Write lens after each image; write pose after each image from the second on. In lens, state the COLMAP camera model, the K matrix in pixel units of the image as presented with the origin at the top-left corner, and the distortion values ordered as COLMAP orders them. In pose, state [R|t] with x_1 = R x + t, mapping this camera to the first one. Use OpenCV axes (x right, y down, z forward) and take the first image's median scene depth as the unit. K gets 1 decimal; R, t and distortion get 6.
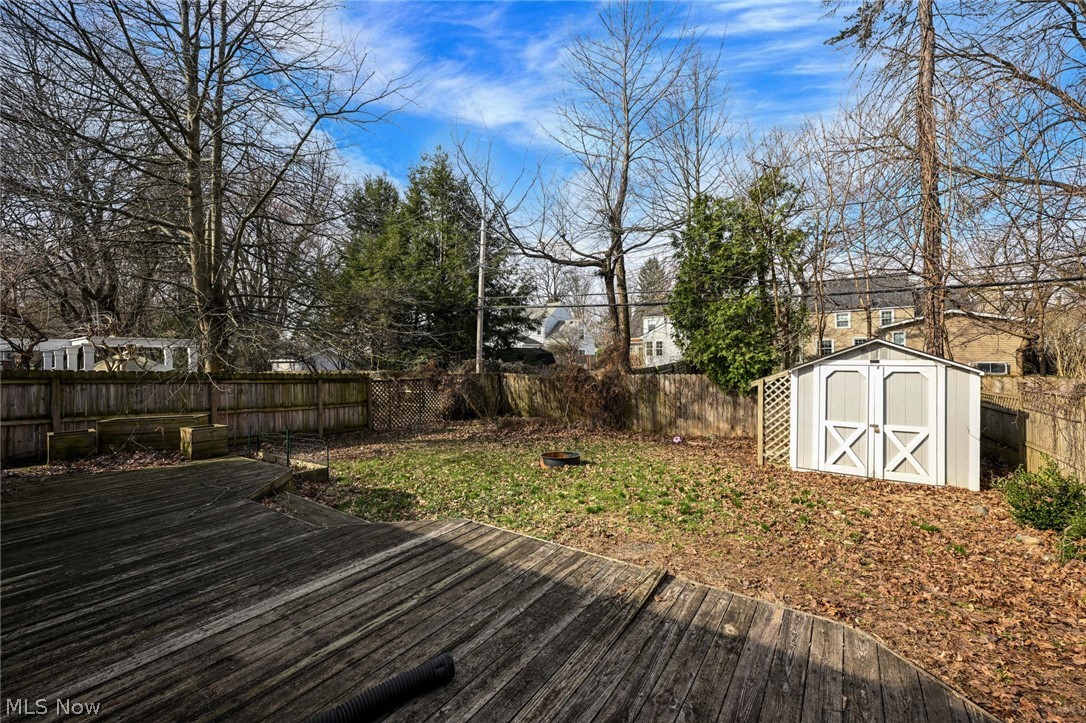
lens RADIAL K [[432.4, 0, 544.5], [0, 432.4, 362.5], [0, 0, 1]] dist [-0.000596, 0.000201]
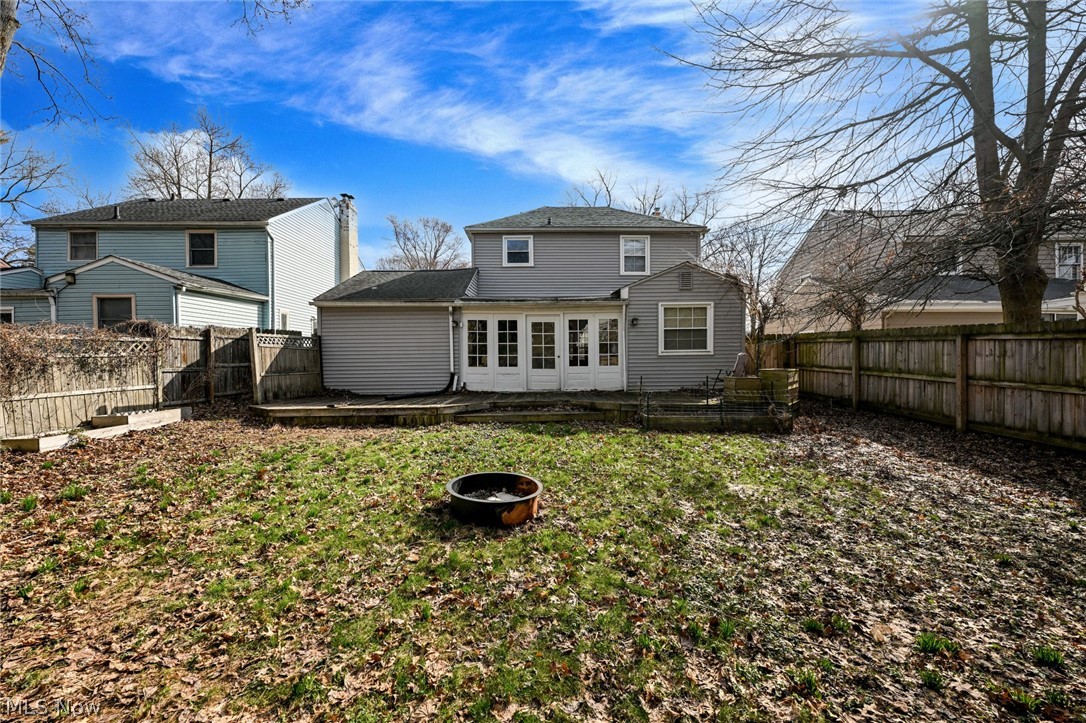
lens RADIAL K [[432.4, 0, 544.5], [0, 432.4, 362.5], [0, 0, 1]] dist [-0.000596, 0.000201]
pose [[-0.817589, 0.017110, -0.575547, 0.250167], [0.017836, 0.999831, 0.004386, 0.081863], [0.575525, -0.006679, -0.817757, 1.392626]]
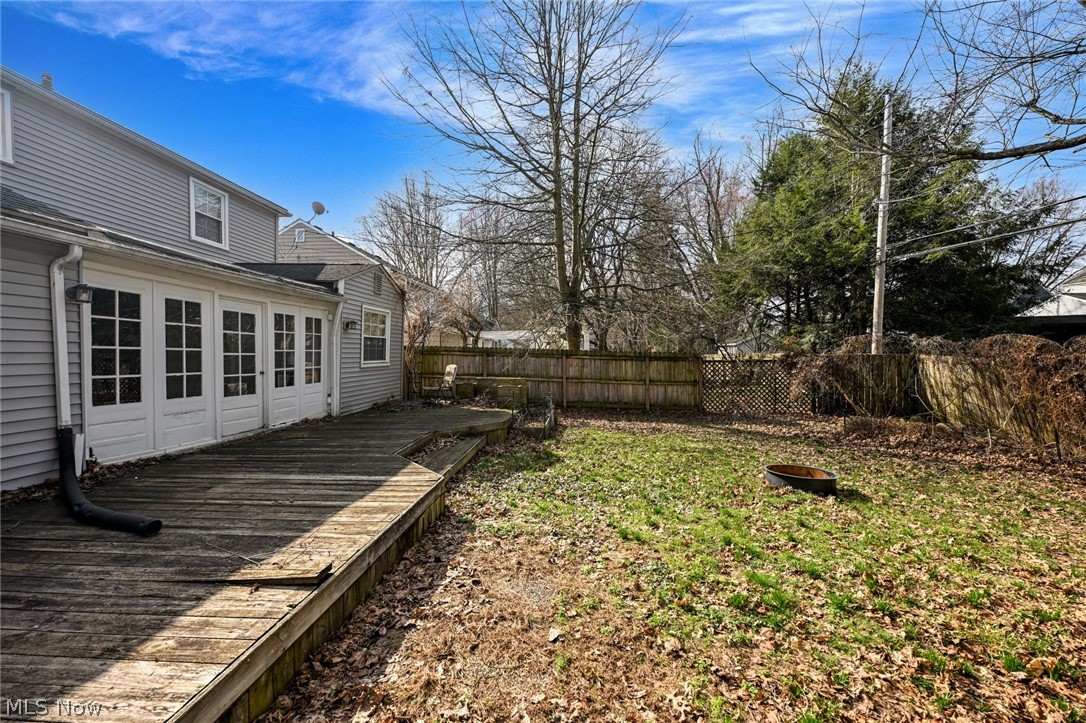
lens RADIAL K [[432.4, 0, 544.5], [0, 432.4, 362.5], [0, 0, 1]] dist [-0.000596, 0.000201]
pose [[0.495254, 0.020615, -0.868503, 0.403100], [0.005833, 0.999617, 0.027053, 0.030991], [0.868728, -0.018464, 0.494944, 0.349592]]
